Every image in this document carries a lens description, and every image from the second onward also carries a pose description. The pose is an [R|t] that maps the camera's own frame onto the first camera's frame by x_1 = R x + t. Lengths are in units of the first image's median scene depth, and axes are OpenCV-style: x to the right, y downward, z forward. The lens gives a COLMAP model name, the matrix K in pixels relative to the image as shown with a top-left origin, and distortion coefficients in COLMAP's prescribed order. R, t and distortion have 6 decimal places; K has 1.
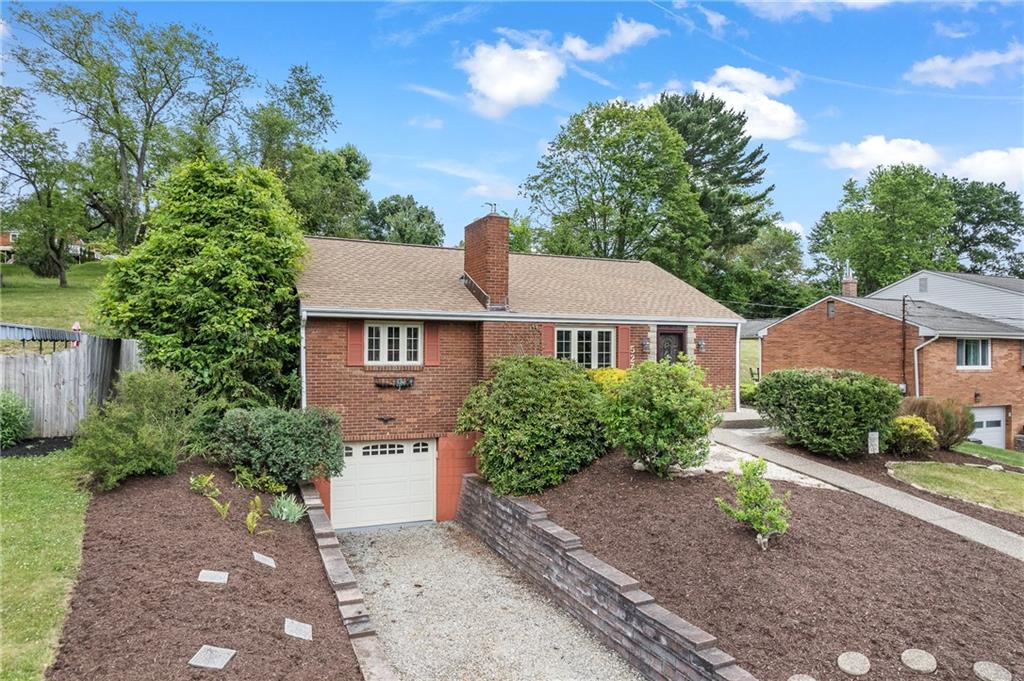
lens RADIAL K [[641.4, 0, 512.0], [0, 641.4, 340.5], [0, 0, 1]] dist [-0.070246, 0.054757]
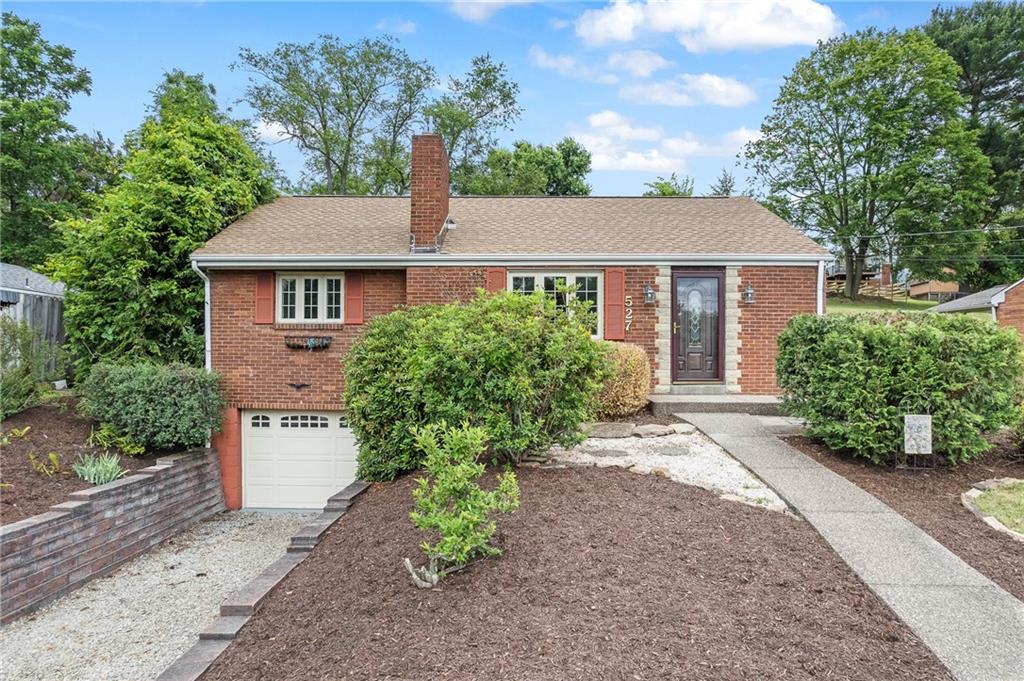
lens RADIAL K [[660.9, 0, 505.2], [0, 660.9, 349.7], [0, 0, 1]] dist [-0.076917, 0.071203]
pose [[0.906907, -0.008026, -0.421255, 0.415206], [0.008589, 0.999963, -0.000561, 0.075291], [0.421244, -0.003110, 0.906942, 0.305287]]
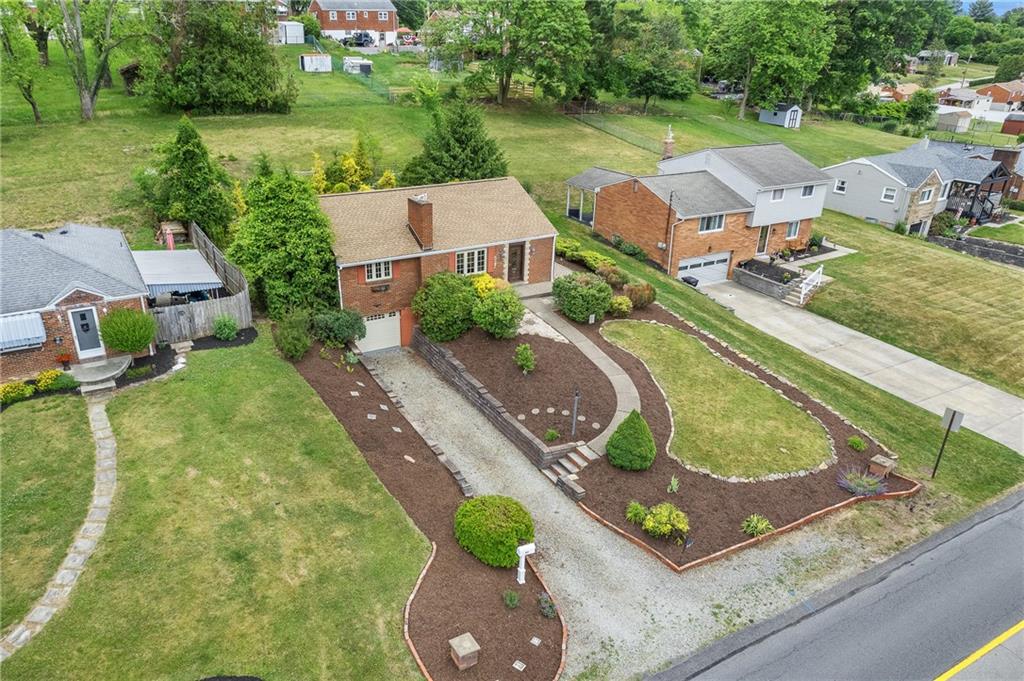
lens RADIAL K [[699.0, 0, 453.9], [0, 699.0, 341.3], [0, 0, 1]] dist [-0.042983, 0.000270]
pose [[0.997846, -0.028507, 0.059075, -0.079559], [0.001636, 0.911157, 0.412057, -0.705057], [-0.065573, -0.411073, 0.909241, -1.150913]]
